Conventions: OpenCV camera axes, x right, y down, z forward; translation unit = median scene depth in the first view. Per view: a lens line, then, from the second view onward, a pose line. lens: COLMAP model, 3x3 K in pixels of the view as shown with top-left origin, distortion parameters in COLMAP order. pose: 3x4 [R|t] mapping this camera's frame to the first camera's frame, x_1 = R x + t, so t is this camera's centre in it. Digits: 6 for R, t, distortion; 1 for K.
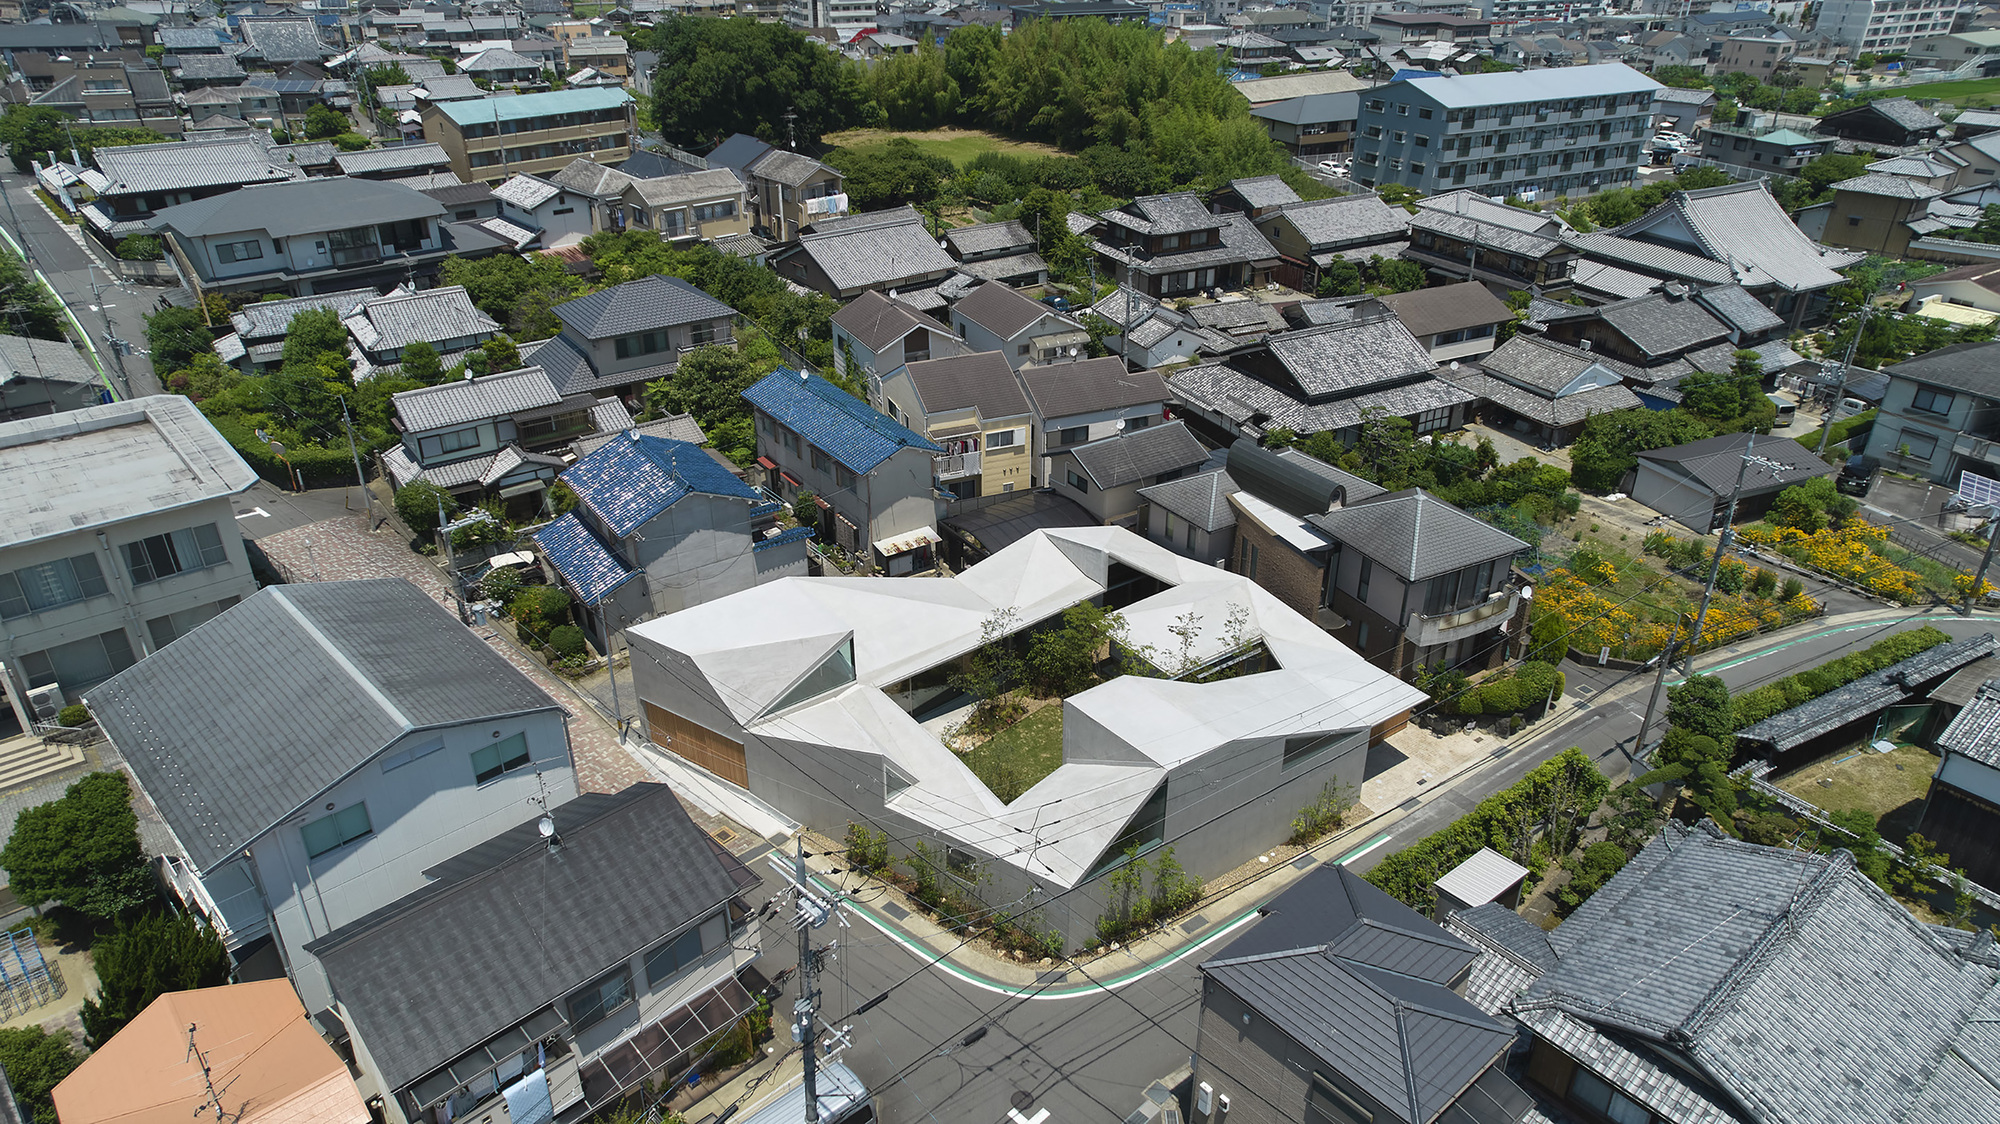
lens RADIAL K [[1299.1, 0, 1000.0], [0, 1299.1, 562.0], [0, 0, 1]] dist [-0.006435, 0.042014]
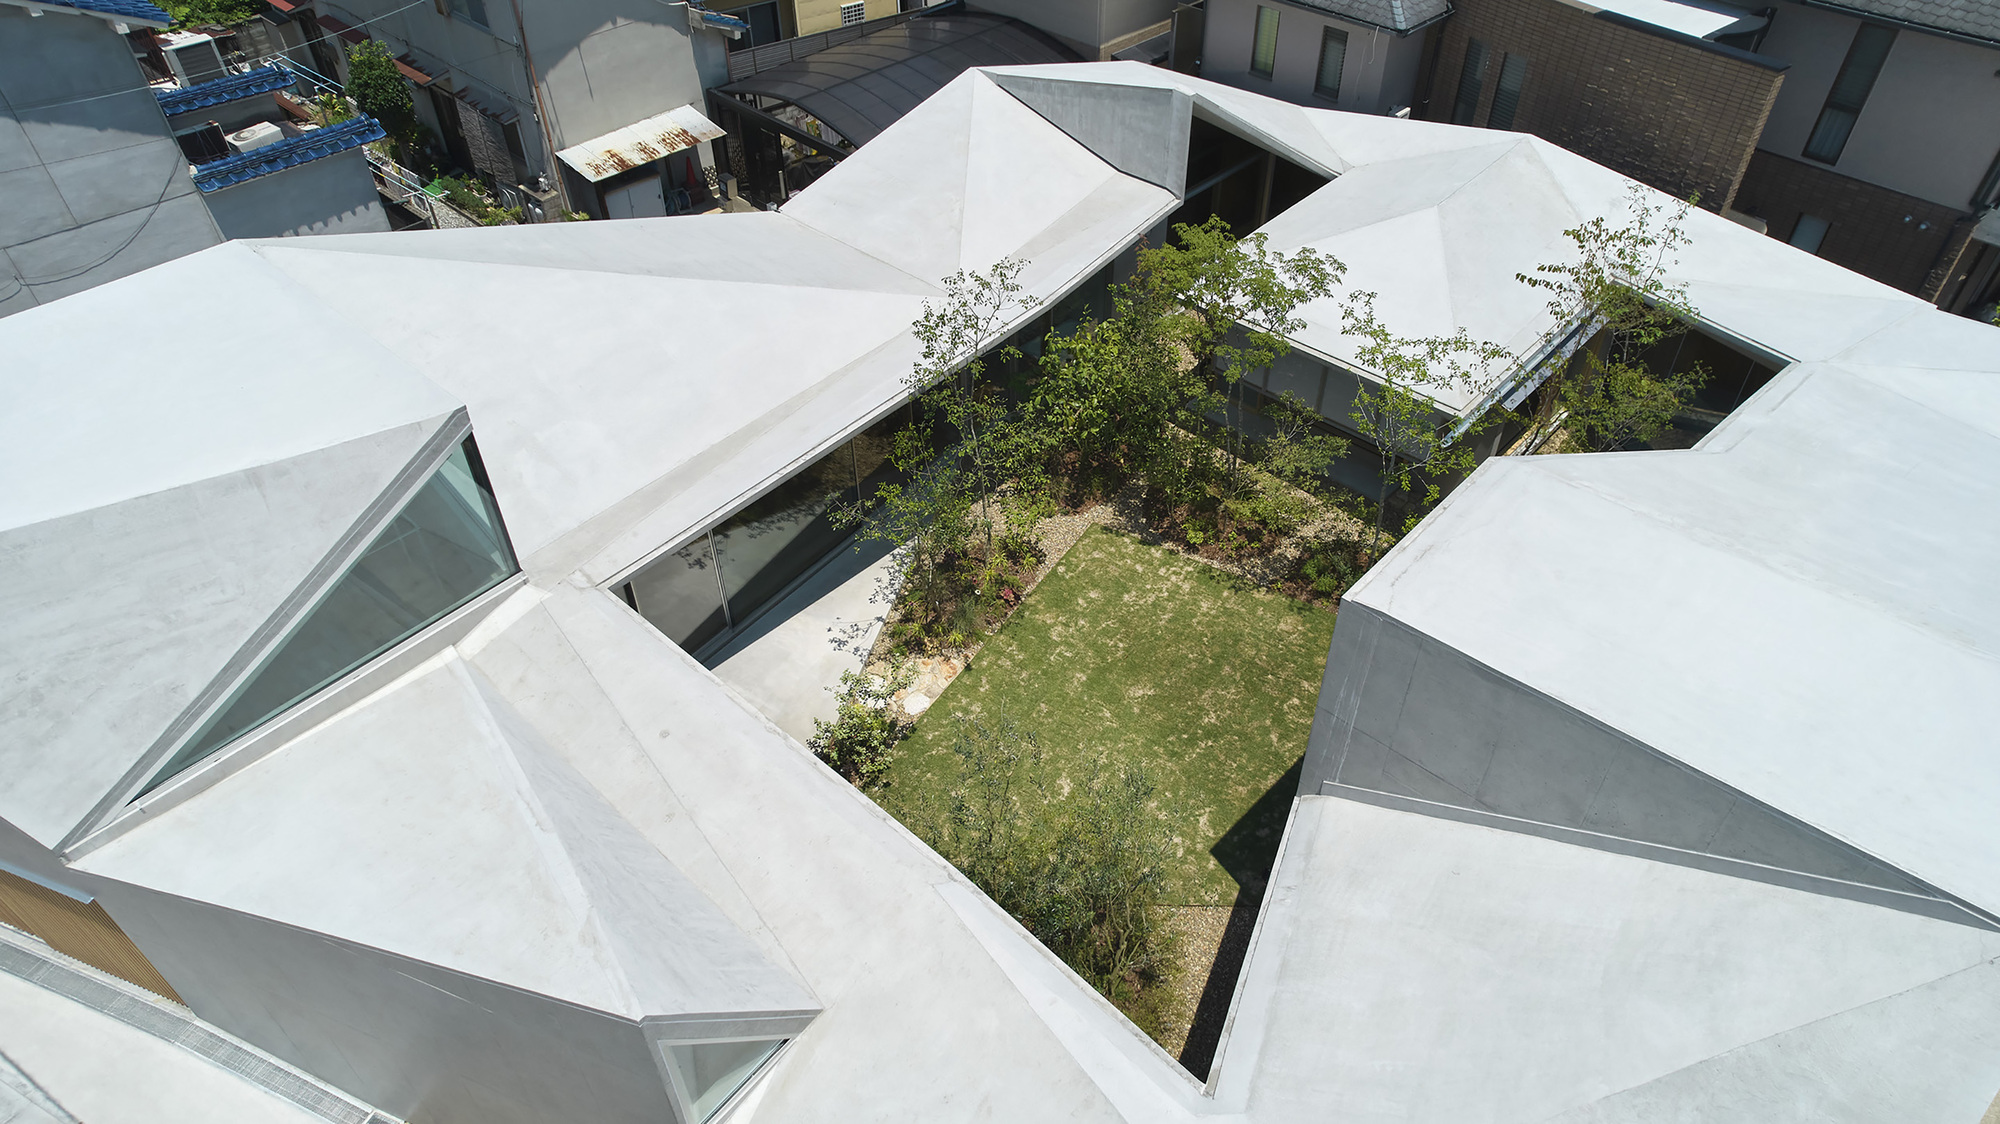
lens RADIAL K [[1299.1, 0, 1000.0], [0, 1299.1, 562.0], [0, 0, 1]] dist [-0.006435, 0.042014]
pose [[0.980175, -0.138628, 0.141559, -0.039035], [0.100107, 0.963065, 0.249968, 0.022483], [-0.170983, -0.230841, 0.957850, 0.591677]]
